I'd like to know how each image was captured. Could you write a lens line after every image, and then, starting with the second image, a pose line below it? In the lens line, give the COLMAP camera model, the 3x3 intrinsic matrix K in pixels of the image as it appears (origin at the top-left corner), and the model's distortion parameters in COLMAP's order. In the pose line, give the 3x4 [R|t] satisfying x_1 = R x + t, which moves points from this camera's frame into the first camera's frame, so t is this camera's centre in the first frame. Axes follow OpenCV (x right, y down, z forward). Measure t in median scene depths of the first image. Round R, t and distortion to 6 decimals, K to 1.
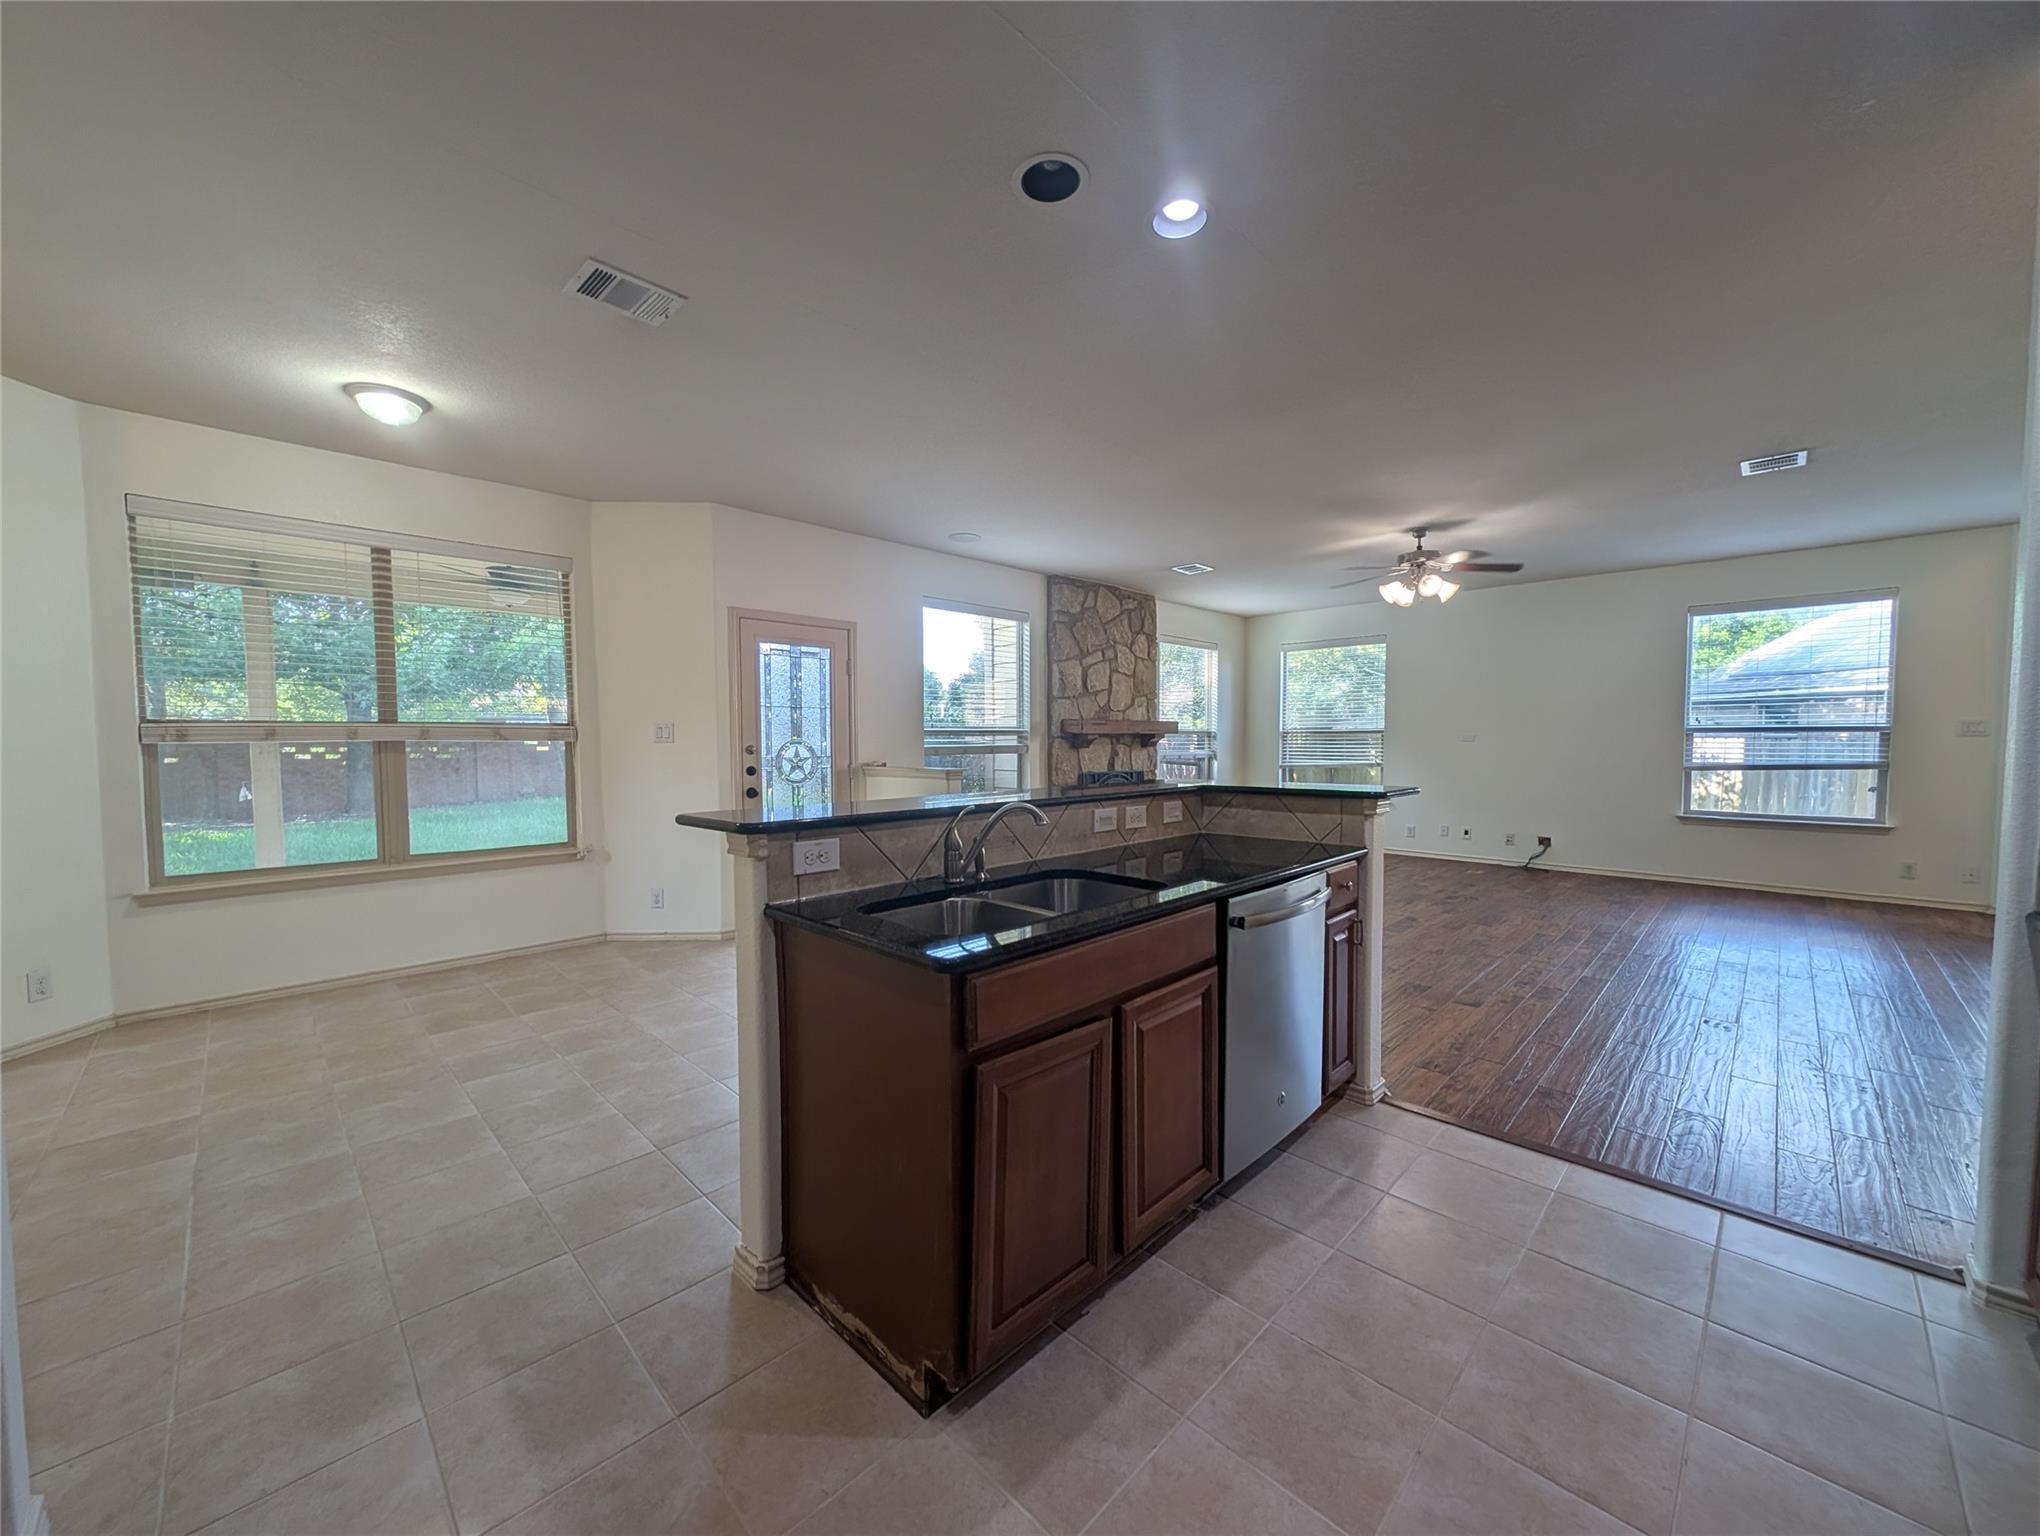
lens RADIAL K [[770.2, 0, 1017.1], [0, 770.2, 777.6], [0, 0, 1]] dist [0.007218, -0.003356]
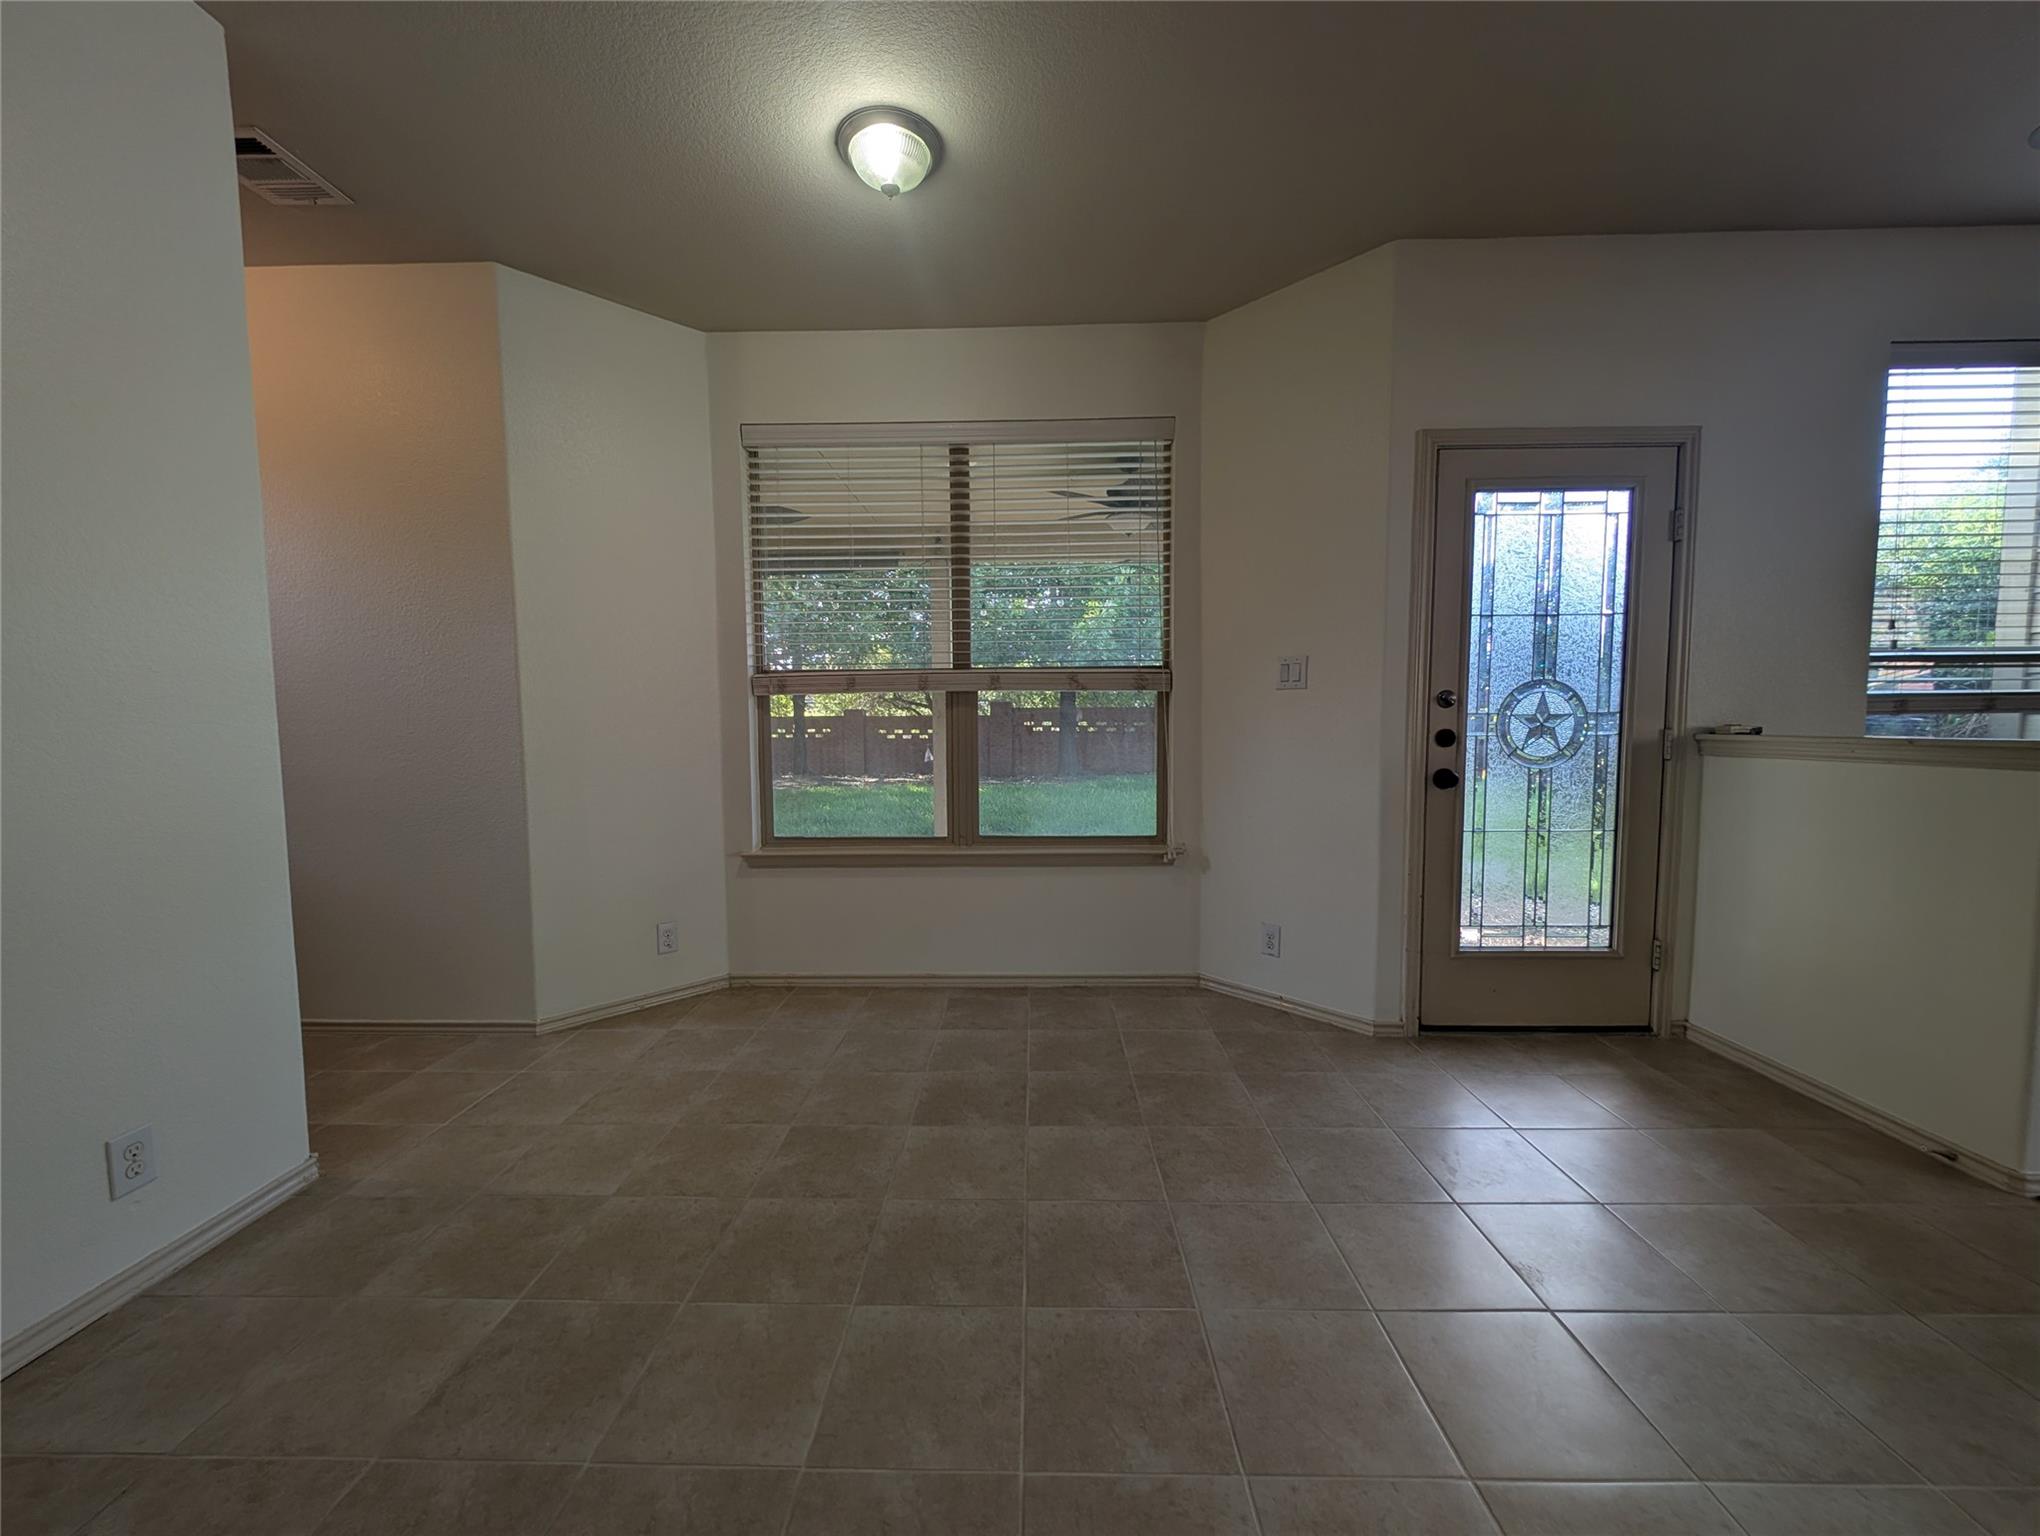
lens RADIAL K [[770.2, 0, 1017.1], [0, 770.2, 777.6], [0, 0, 1]] dist [0.007218, -0.003356]
pose [[0.690814, 0.049445, -0.721340, -0.164095], [-0.030991, 0.998767, 0.038782, 0.007446], [0.722368, -0.004436, 0.691494, 0.417576]]
